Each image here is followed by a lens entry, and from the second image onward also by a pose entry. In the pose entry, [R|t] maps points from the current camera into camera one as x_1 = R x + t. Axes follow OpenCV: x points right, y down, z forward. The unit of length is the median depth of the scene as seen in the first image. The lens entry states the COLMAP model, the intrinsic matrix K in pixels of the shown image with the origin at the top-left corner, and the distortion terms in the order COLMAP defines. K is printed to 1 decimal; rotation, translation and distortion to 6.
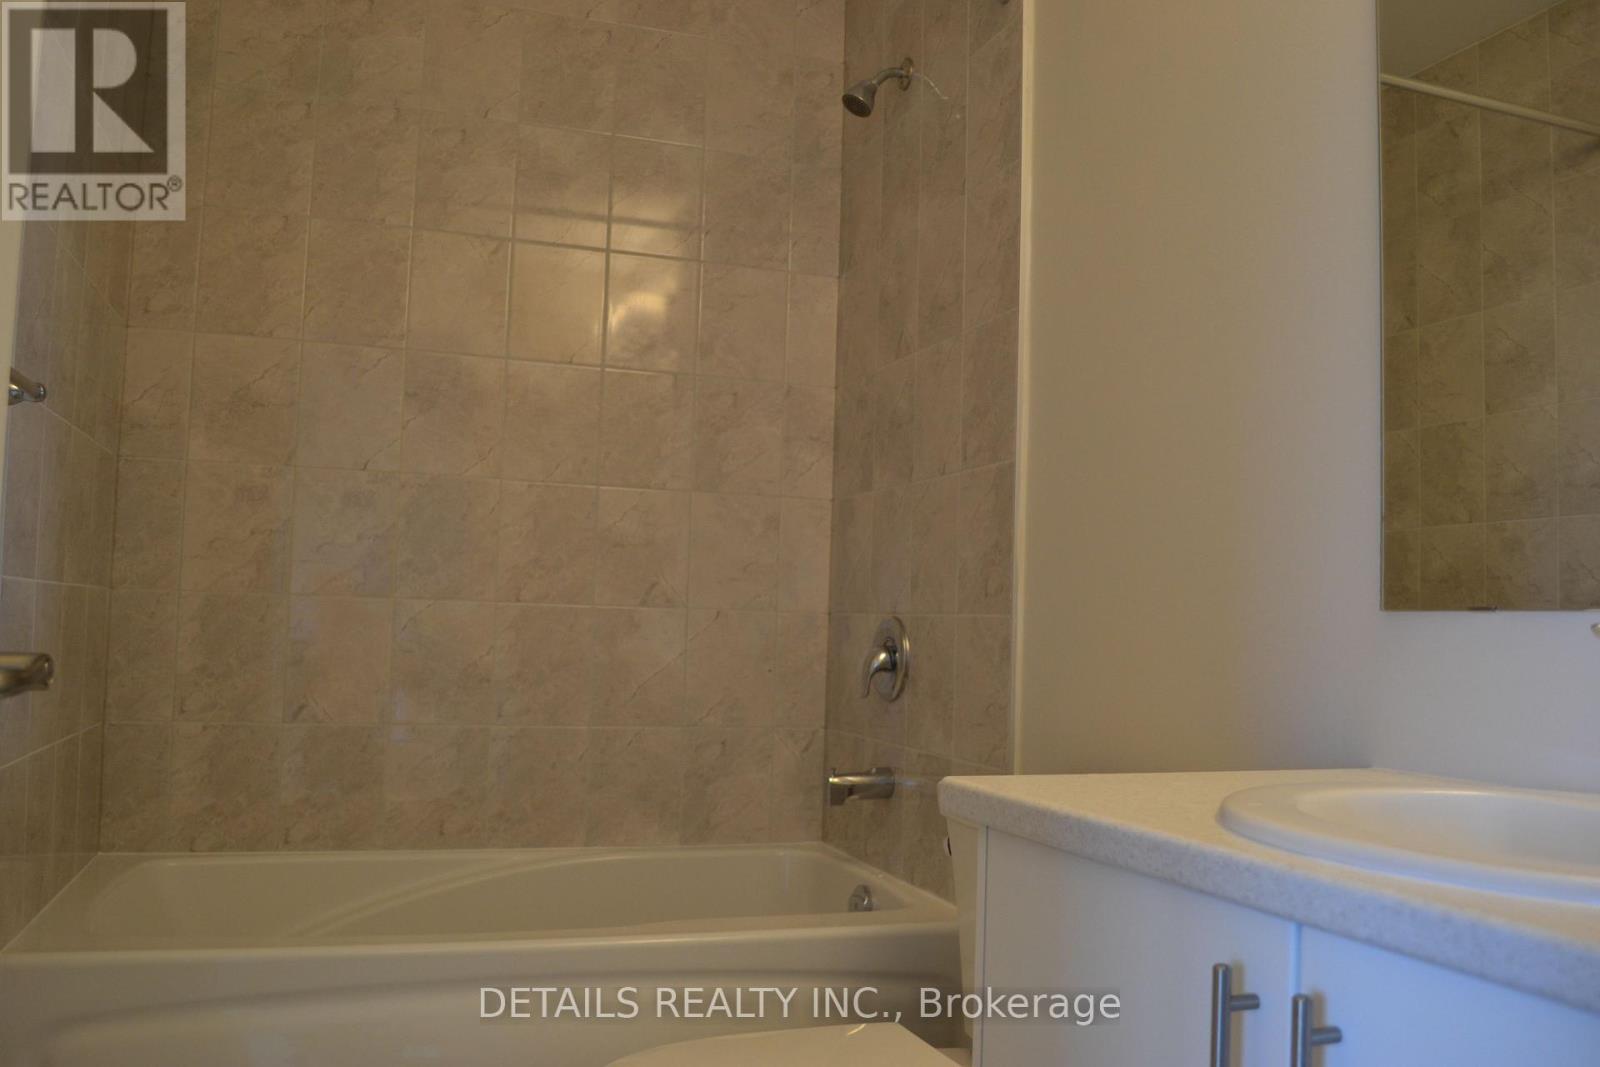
lens RADIAL K [[1283.3, 0, 792.3], [0, 1283.3, 548.0], [0, 0, 1]] dist [-0.082118, 0.007017]
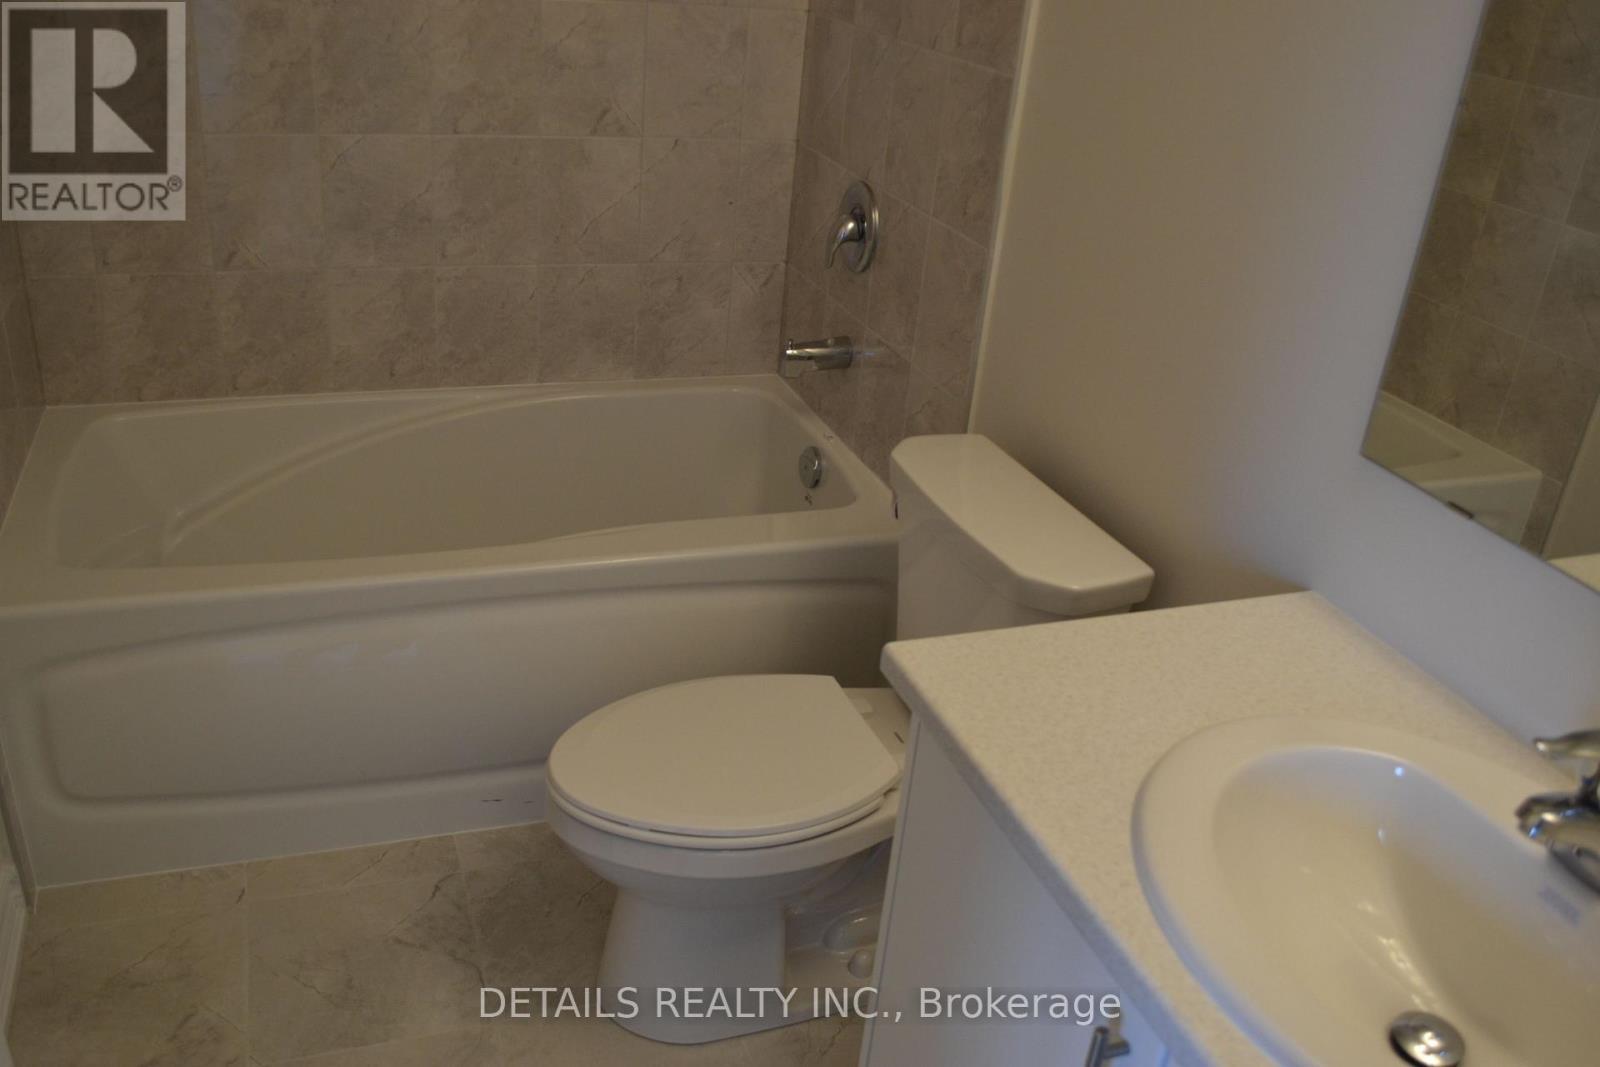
lens RADIAL K [[1283.3, 0, 792.3], [0, 1283.3, 548.0], [0, 0, 1]] dist [-0.082118, 0.007017]
pose [[0.998395, 0.040629, 0.039443, 0.001106], [-0.054916, 0.864618, 0.499420, -0.169950], [-0.013812, -0.500784, 0.865462, 0.071472]]
